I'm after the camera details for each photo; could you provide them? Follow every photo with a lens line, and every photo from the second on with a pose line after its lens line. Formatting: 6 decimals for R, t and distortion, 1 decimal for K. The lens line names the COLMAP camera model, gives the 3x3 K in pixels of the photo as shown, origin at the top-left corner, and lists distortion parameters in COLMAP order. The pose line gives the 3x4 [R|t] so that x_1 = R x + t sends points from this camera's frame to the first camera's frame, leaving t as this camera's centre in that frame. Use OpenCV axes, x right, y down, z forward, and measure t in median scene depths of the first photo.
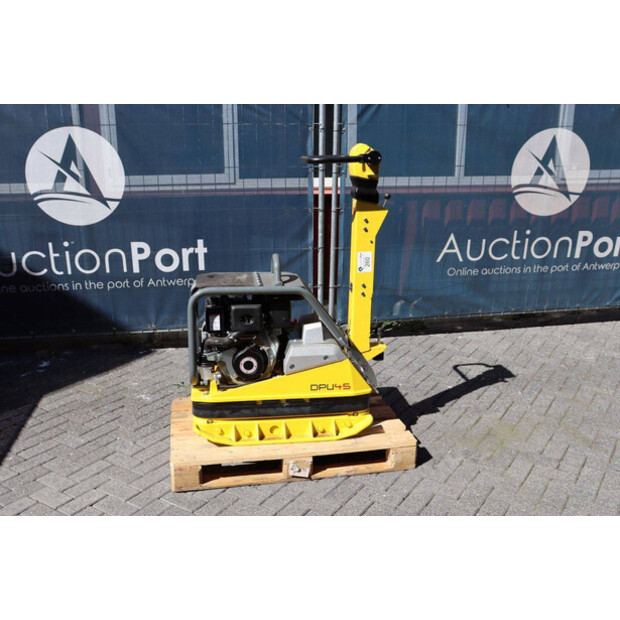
lens RADIAL K [[623.6, 0, 309.6], [0, 623.6, 308.9], [0, 0, 1]] dist [-0.043282, 0.000000]
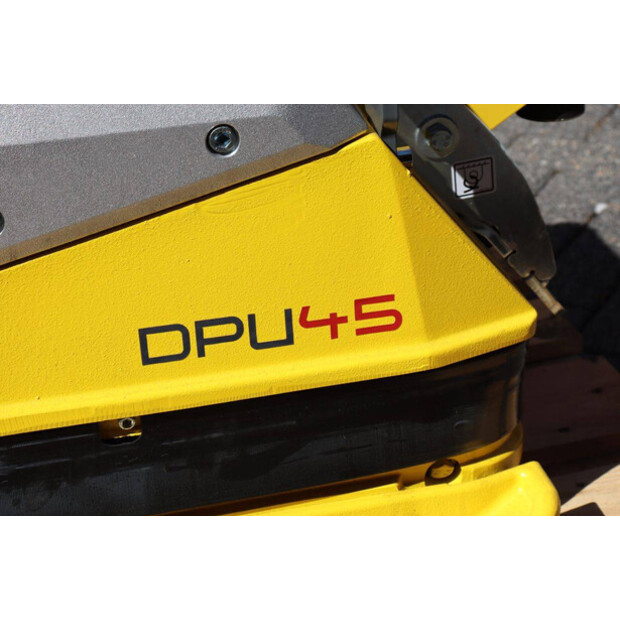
lens RADIAL K [[1602.0, 0, 310.4], [0, 1602.0, 310.4], [0, 0, 1]] dist [-0.021147, 0.000000]
pose [[0.995831, -0.086959, 0.027530, 0.022971], [0.079133, 0.973759, 0.213382, 0.027352], [-0.045363, -0.210314, 0.976581, 0.438432]]
